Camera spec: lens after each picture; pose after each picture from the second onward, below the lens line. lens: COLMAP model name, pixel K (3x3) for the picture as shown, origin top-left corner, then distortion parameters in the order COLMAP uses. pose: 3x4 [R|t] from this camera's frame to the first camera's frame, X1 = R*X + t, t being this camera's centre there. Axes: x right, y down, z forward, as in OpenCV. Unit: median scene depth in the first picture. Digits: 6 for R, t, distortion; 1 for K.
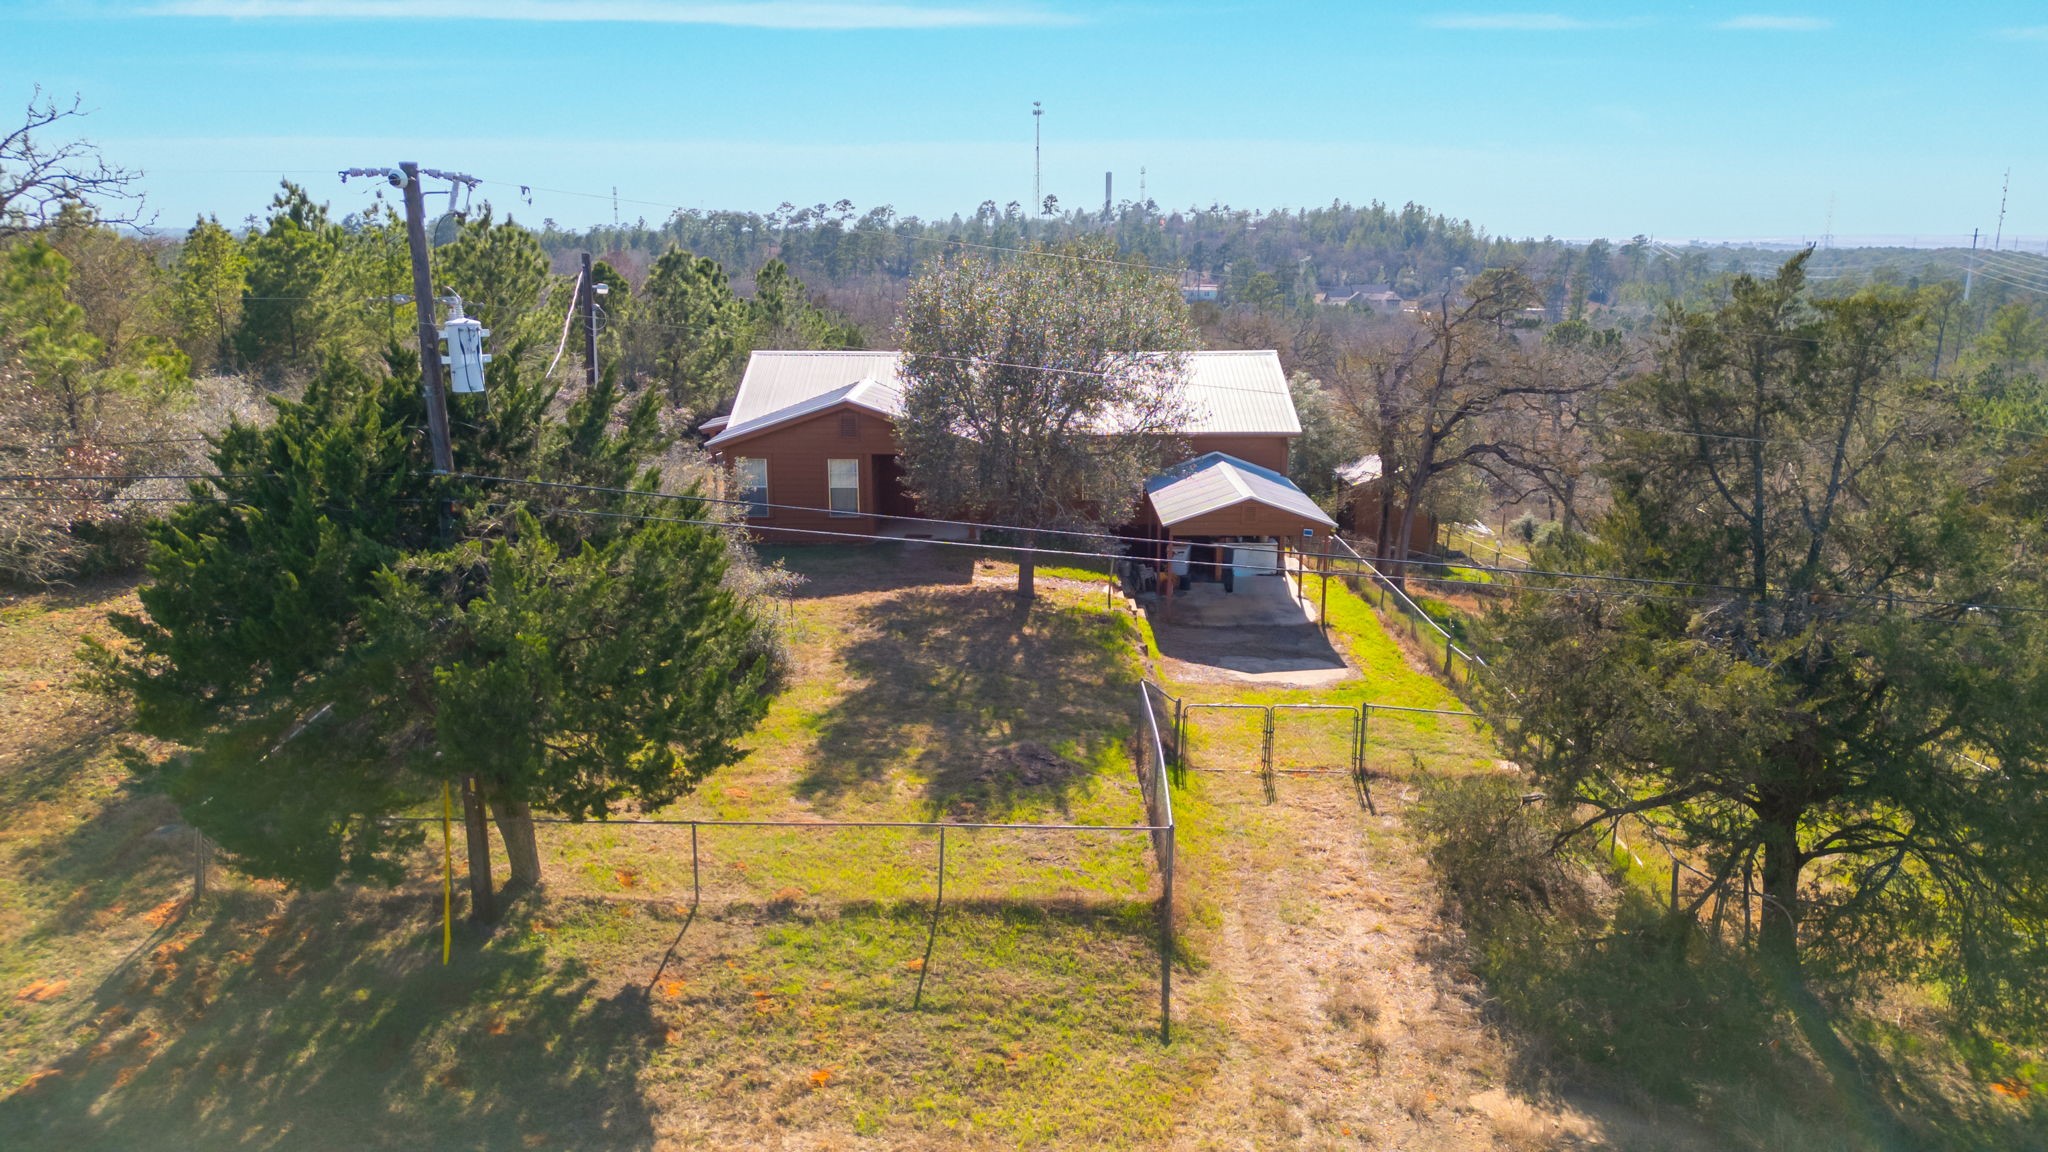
lens RADIAL K [[1436.9, 0, 1024.0], [0, 1436.9, 576.0], [0, 0, 1]] dist [0.089542, -0.090016]
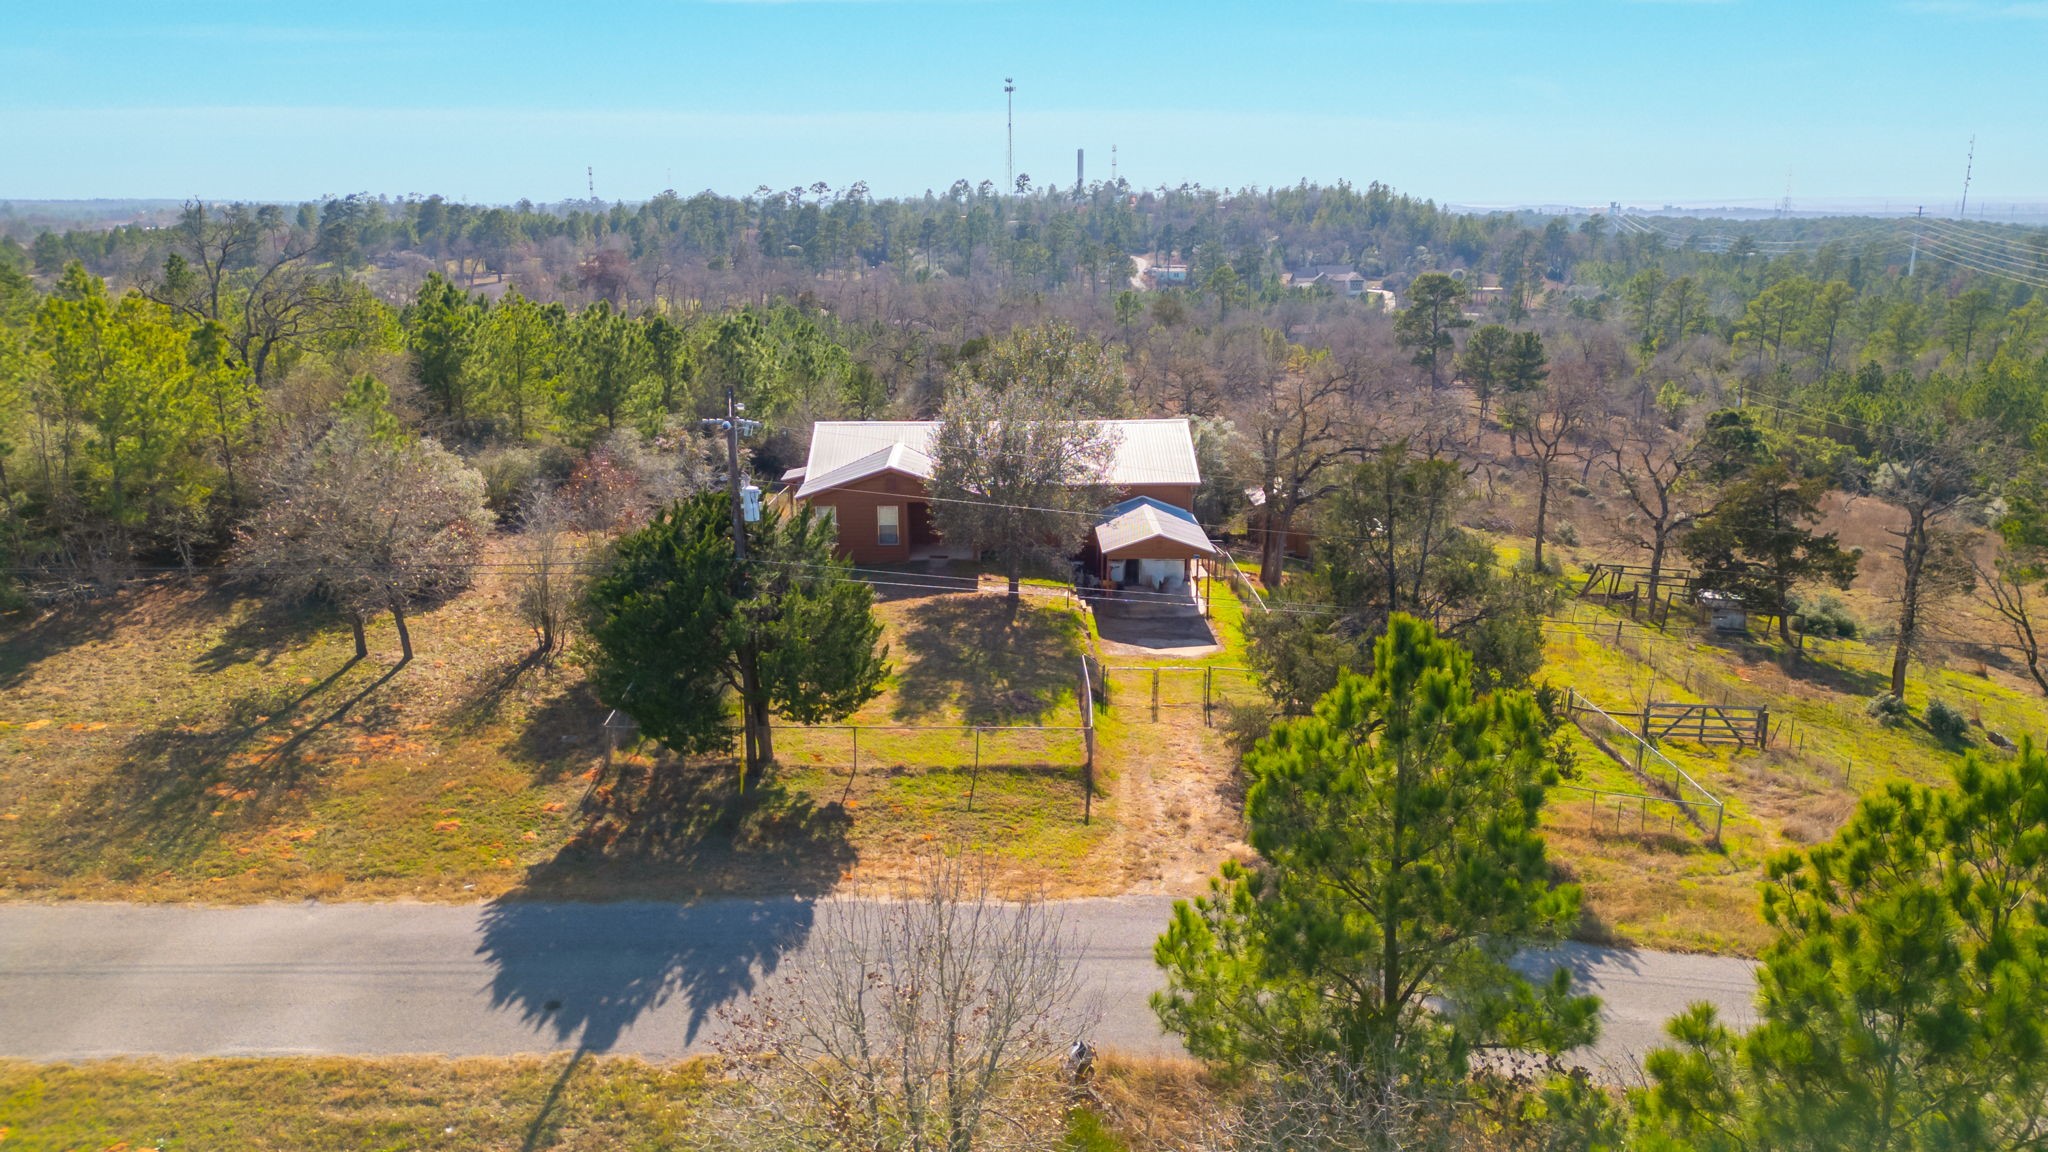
lens RADIAL K [[1458.0, 0, 1024.0], [0, 1458.0, 576.0], [0, 0, 1]] dist [0.085482, -0.085982]
pose [[0.999821, -0.008336, 0.016976, -0.014898], [0.007997, 0.999770, 0.019912, -0.046666], [-0.017138, -0.019772, 0.999658, -0.610776]]
